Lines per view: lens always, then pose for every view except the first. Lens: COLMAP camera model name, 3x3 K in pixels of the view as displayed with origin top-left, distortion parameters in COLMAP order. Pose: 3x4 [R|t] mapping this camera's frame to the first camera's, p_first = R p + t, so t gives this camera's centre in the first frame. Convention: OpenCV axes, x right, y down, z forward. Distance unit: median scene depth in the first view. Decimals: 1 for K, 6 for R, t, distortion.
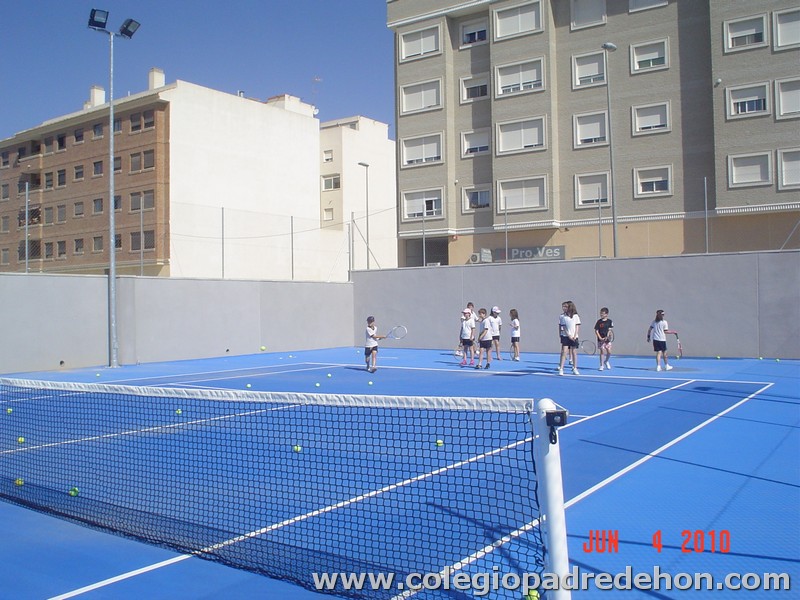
lens RADIAL K [[774.7, 0, 405.3], [0, 774.7, 300.5], [0, 0, 1]] dist [-0.127958, 0.096703]
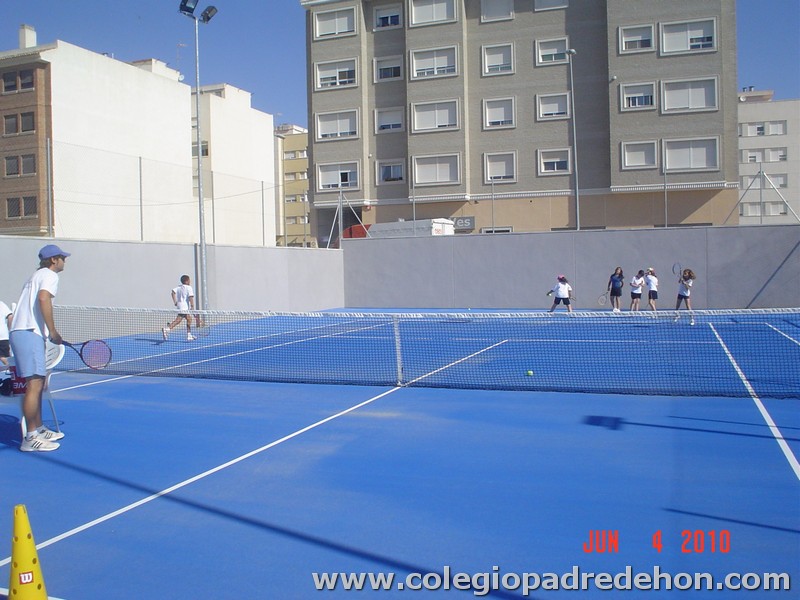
lens RADIAL K [[774.7, 0, 405.3], [0, 774.7, 300.5], [0, 0, 1]] dist [-0.127958, 0.096703]
pose [[0.966887, -0.016794, 0.254650, -0.172246], [0.005860, 0.999030, 0.043636, 0.000788], [-0.255136, -0.040699, 0.966048, -0.060858]]
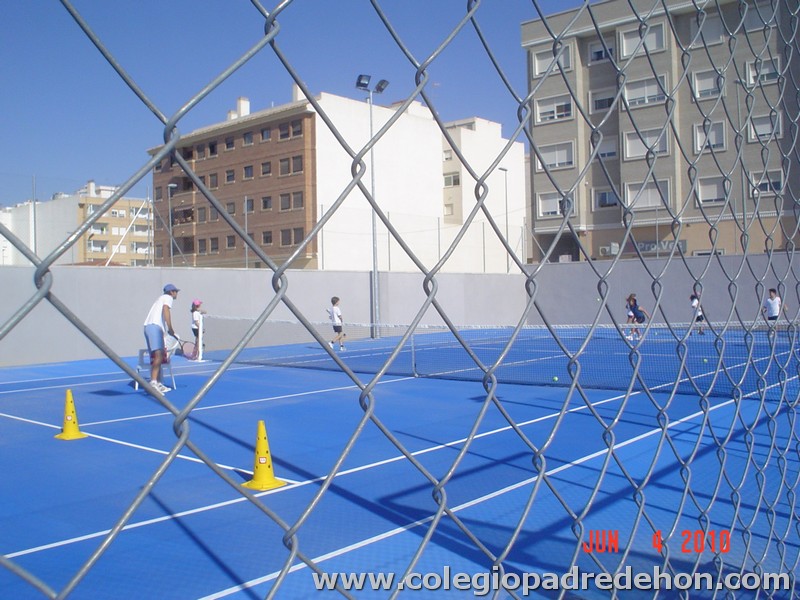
lens RADIAL K [[779.3, 0, 408.6], [0, 779.3, 299.3], [0, 0, 1]] dist [-0.126792, 0.102525]
pose [[0.994682, -0.005076, -0.102866, -0.082236], [0.006415, 0.999899, 0.012692, -0.000237], [0.102791, -0.013285, 0.994614, -0.165234]]
